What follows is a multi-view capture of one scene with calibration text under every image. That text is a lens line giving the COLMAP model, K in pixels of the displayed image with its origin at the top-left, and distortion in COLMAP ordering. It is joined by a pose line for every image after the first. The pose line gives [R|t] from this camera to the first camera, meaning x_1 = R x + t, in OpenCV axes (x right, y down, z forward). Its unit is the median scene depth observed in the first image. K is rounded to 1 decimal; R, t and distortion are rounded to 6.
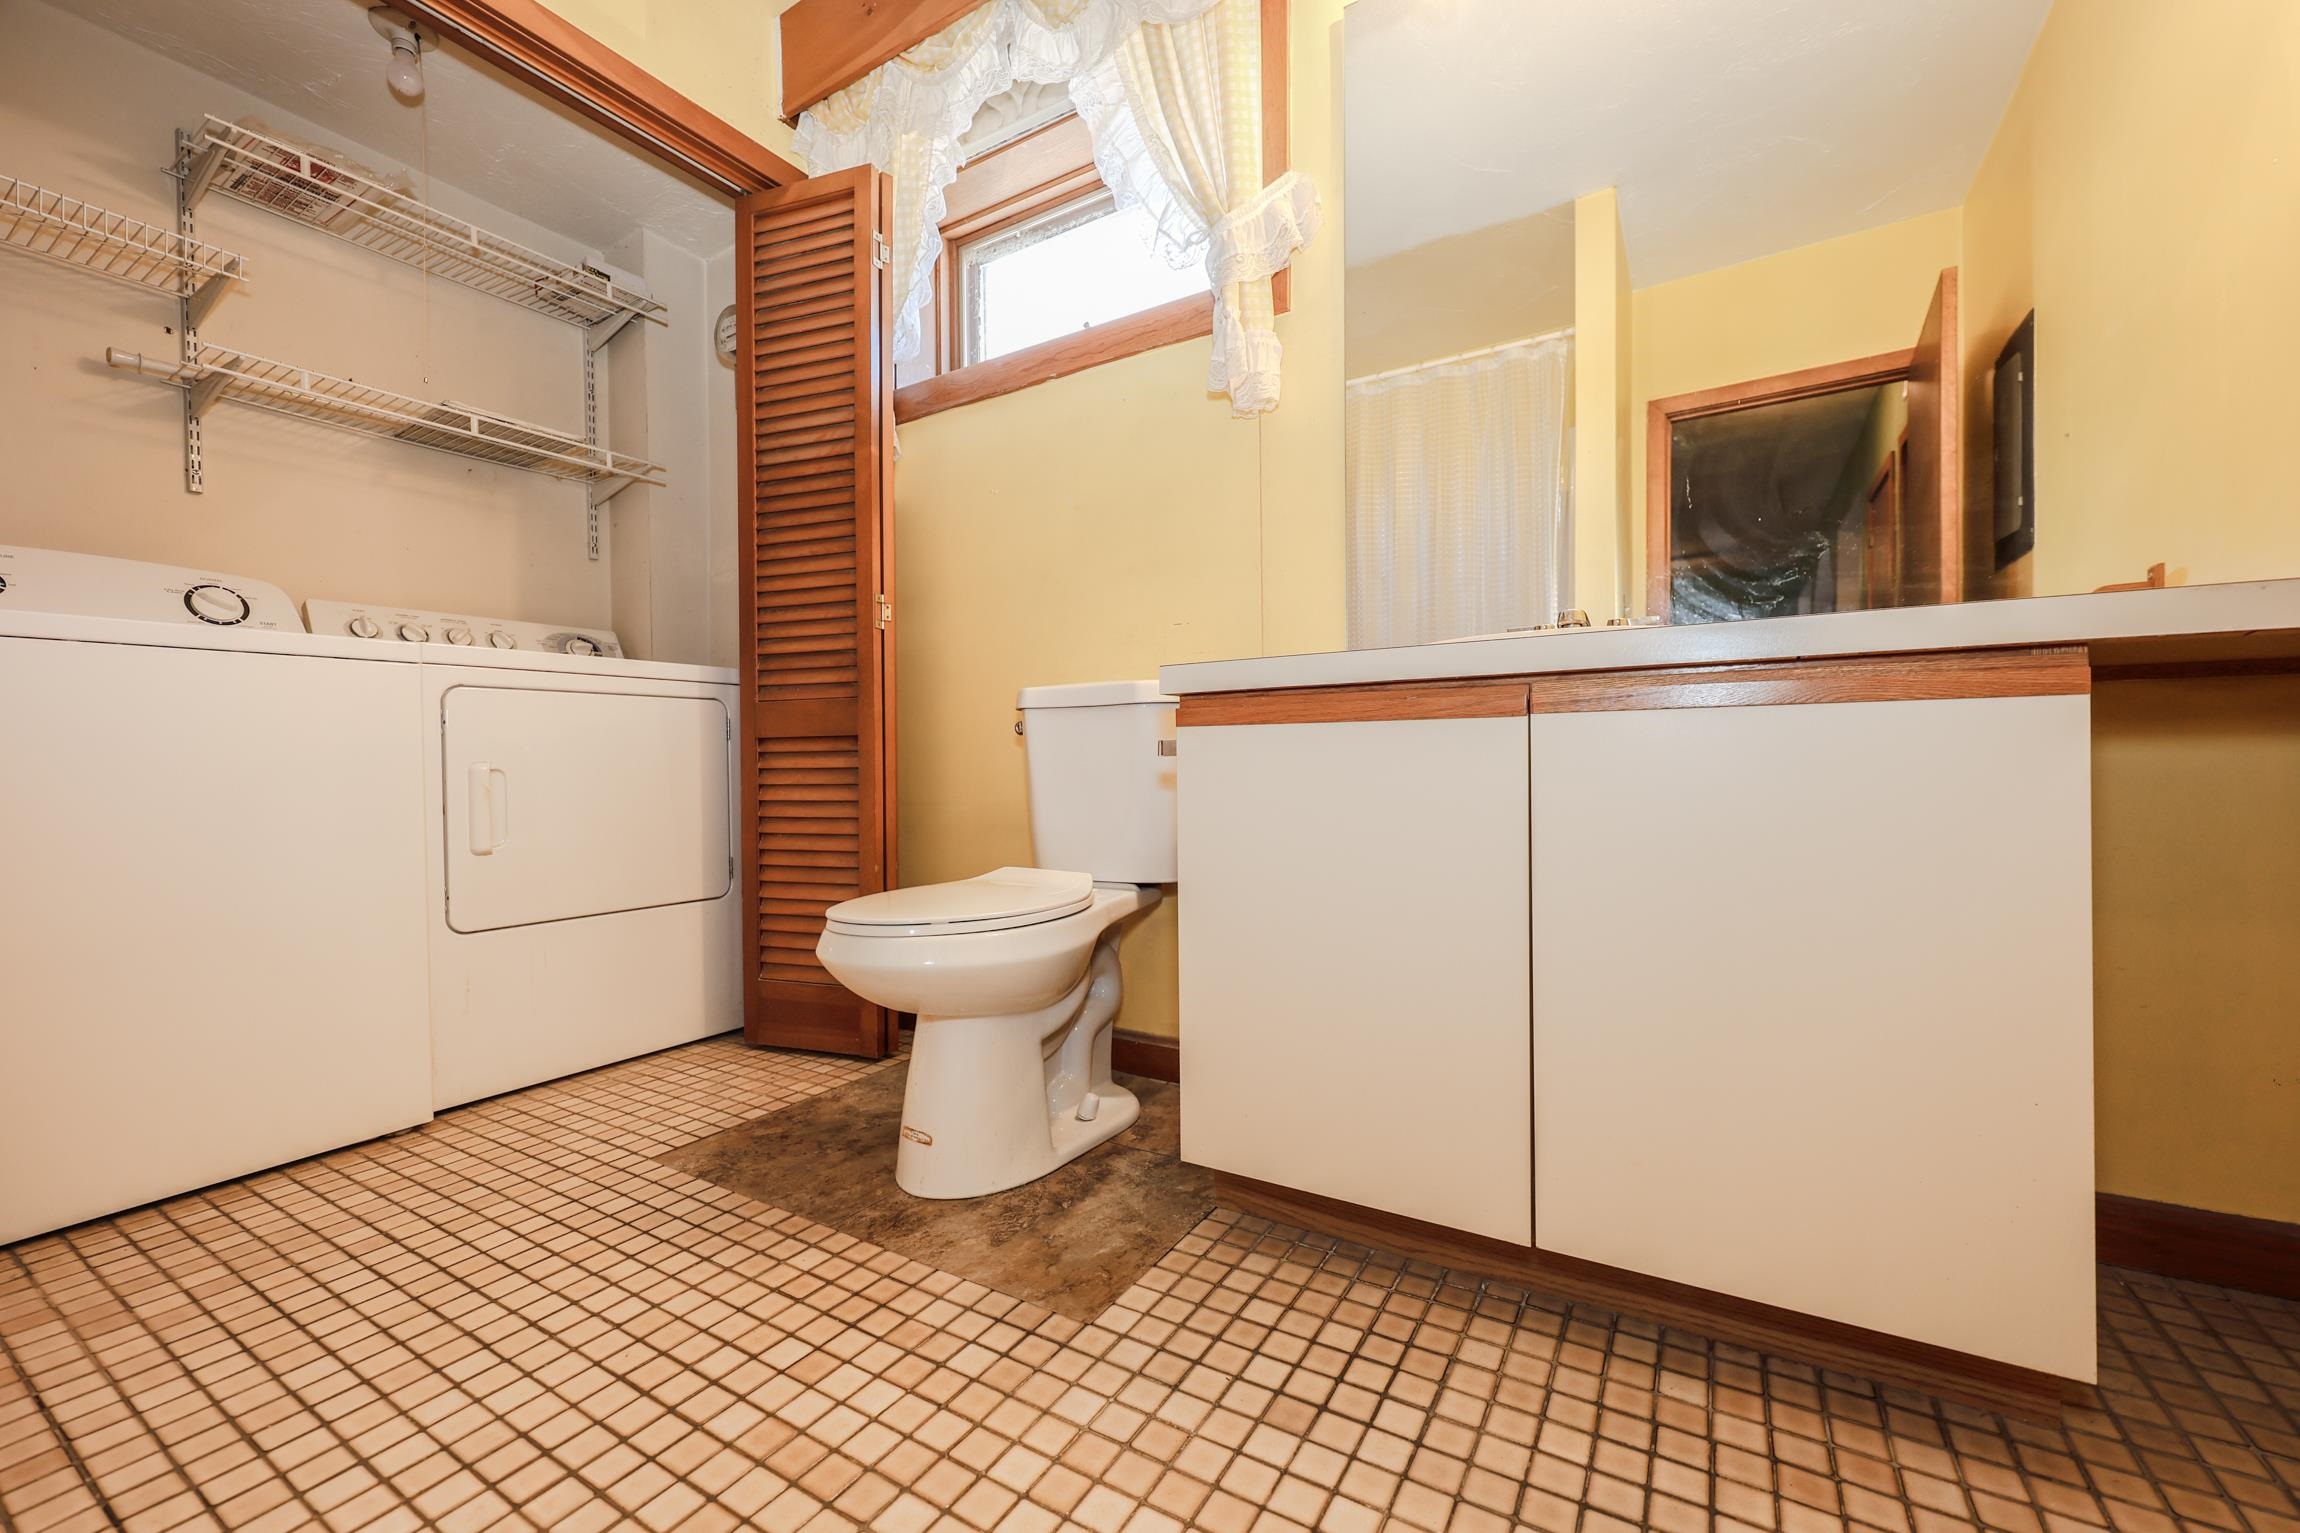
lens RADIAL K [[916.6, 0, 1150.0], [0, 916.6, 766.5], [0, 0, 1]] dist [0.006879, -0.000217]
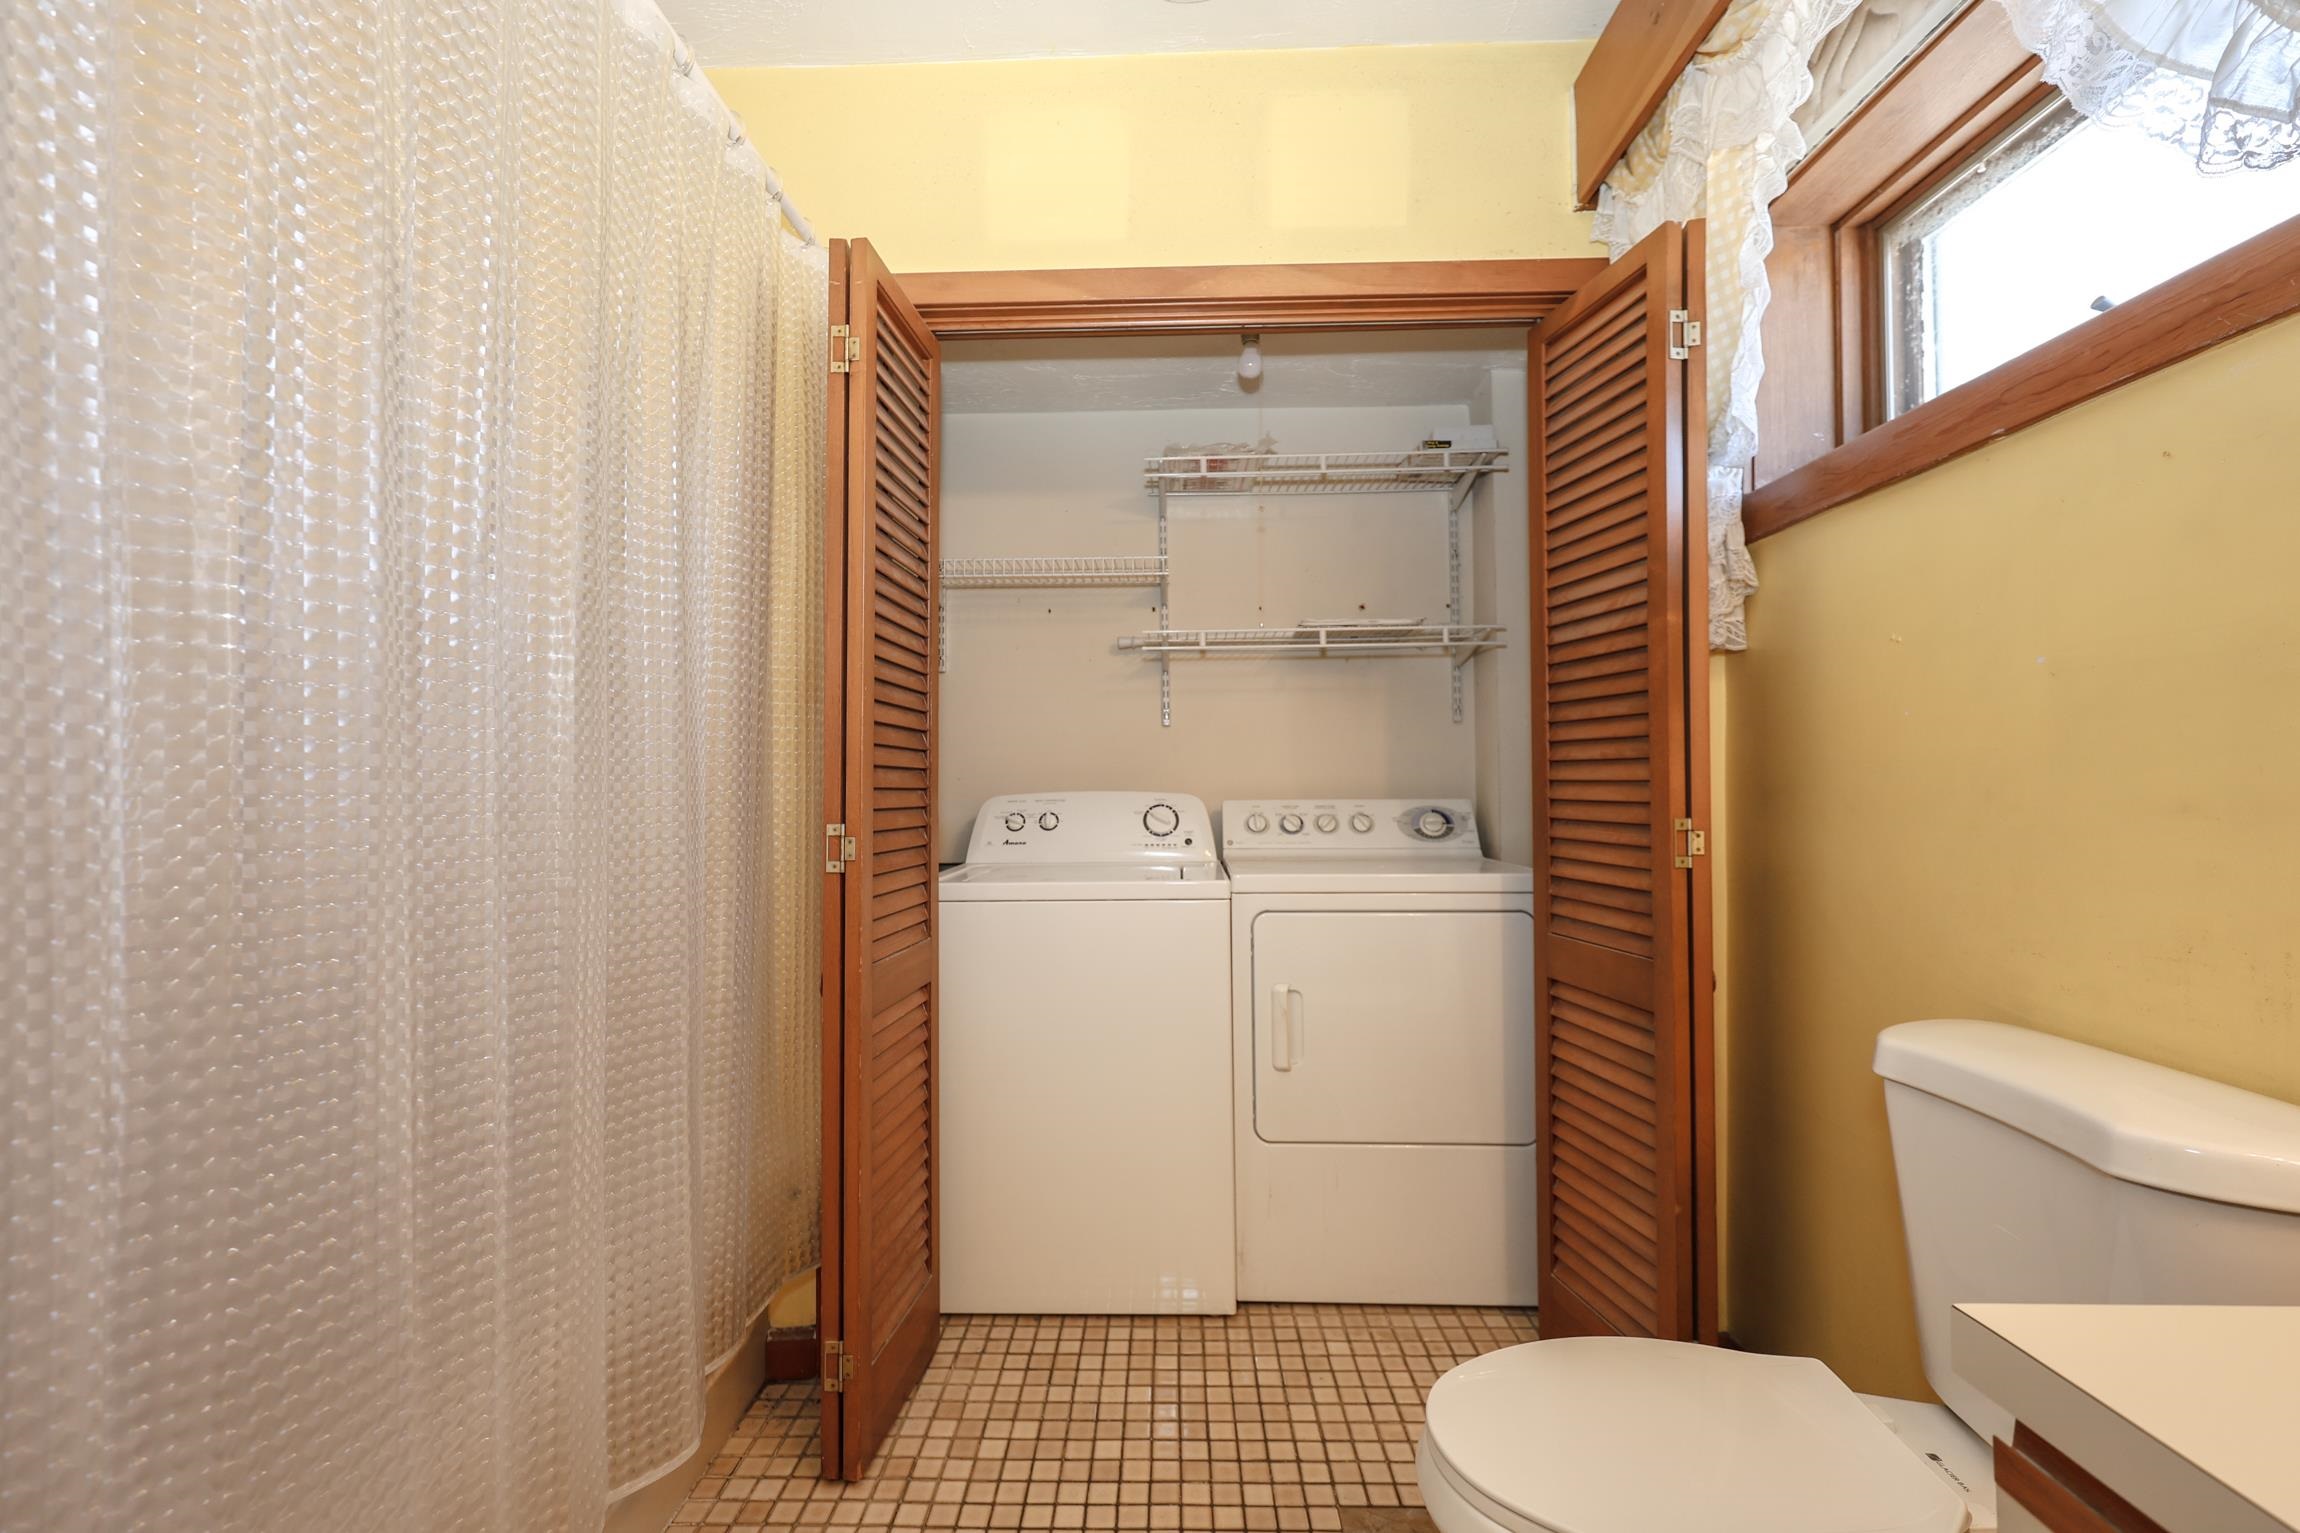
lens RADIAL K [[944.3, 0, 1150.0], [0, 944.3, 766.5], [0, 0, 1]] dist [0.001873, 0.000184]
pose [[0.505022, -0.003793, -0.863098, 0.120434], [-0.009821, 0.999900, -0.010140, -0.212624], [0.863051, 0.013597, 0.504934, 0.278454]]
